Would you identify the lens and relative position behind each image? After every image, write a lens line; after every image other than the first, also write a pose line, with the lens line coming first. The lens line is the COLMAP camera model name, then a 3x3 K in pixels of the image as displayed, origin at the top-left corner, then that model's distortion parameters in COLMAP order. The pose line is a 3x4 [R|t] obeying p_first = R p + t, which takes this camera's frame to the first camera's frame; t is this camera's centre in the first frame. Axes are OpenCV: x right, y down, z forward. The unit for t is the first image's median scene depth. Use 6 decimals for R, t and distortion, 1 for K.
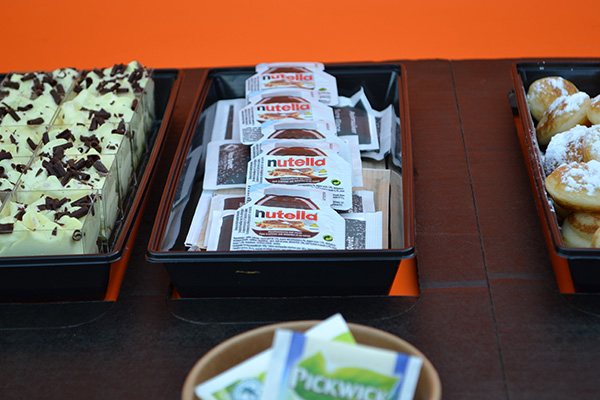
lens RADIAL K [[1371.3, 0, 300.0], [0, 1371.3, 200.0], [0, 0, 1]] dist [0.067475, -0.234314]
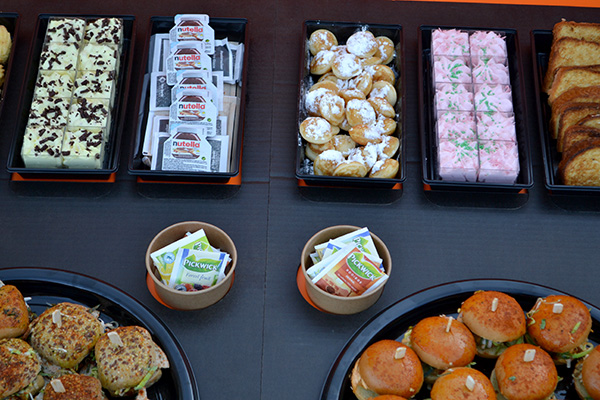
lens RADIAL K [[1371.3, 0, 300.0], [0, 1371.3, 200.0], [0, 0, 1]] dist [0.067475, -0.234314]
pose [[0.998523, 0.016593, 0.051729, 0.057034], [-0.037629, 0.898053, 0.438274, -0.833919], [-0.039184, -0.439573, 0.897352, -1.021727]]
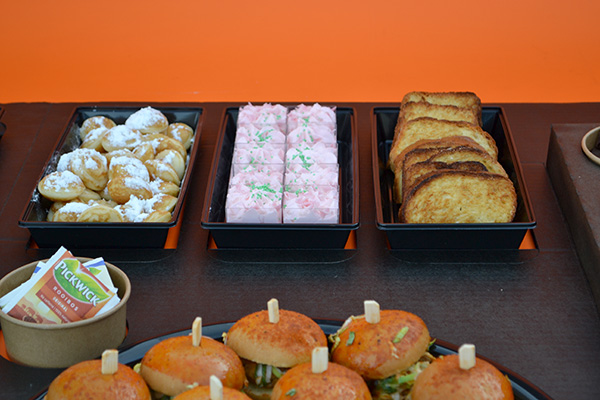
lens RADIAL K [[1371.3, 0, 300.0], [0, 1371.3, 200.0], [0, 0, 1]] dist [0.067475, -0.234314]
pose [[0.999661, 0.003060, 0.025840, 0.412619], [-0.002907, 0.999978, -0.005940, 0.014175], [-0.025858, 0.005863, 0.999648, -0.607297]]
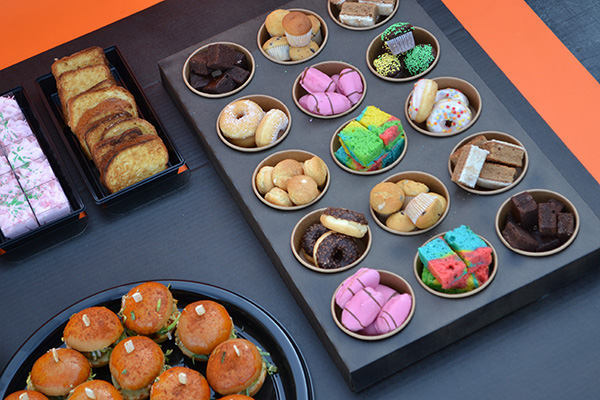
lens RADIAL K [[1371.3, 0, 300.0], [0, 1371.3, 200.0], [0, 0, 1]] dist [0.067475, -0.234314]
pose [[0.873587, -0.430118, 0.227694, 0.306960], [0.301262, 0.845383, 0.441099, -0.881523], [-0.382214, -0.316743, 0.868094, -1.309598]]
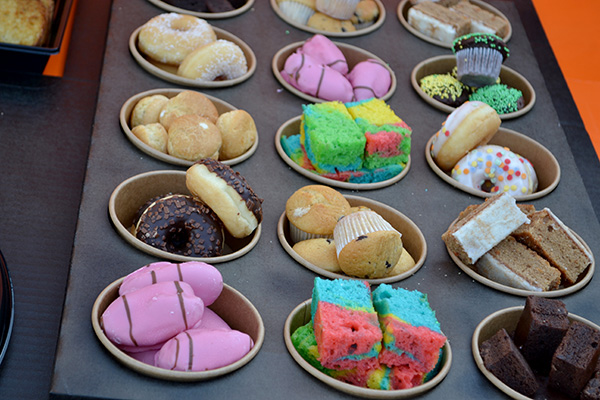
lens RADIAL K [[1371.3, 0, 300.0], [0, 1371.3, 200.0], [0, 0, 1]] dist [0.067475, -0.234314]
pose [[0.977704, 0.116814, 0.174498, 0.707816], [-0.139322, 0.982600, 0.122829, -0.026164], [-0.157114, -0.144402, 0.976966, -0.597210]]
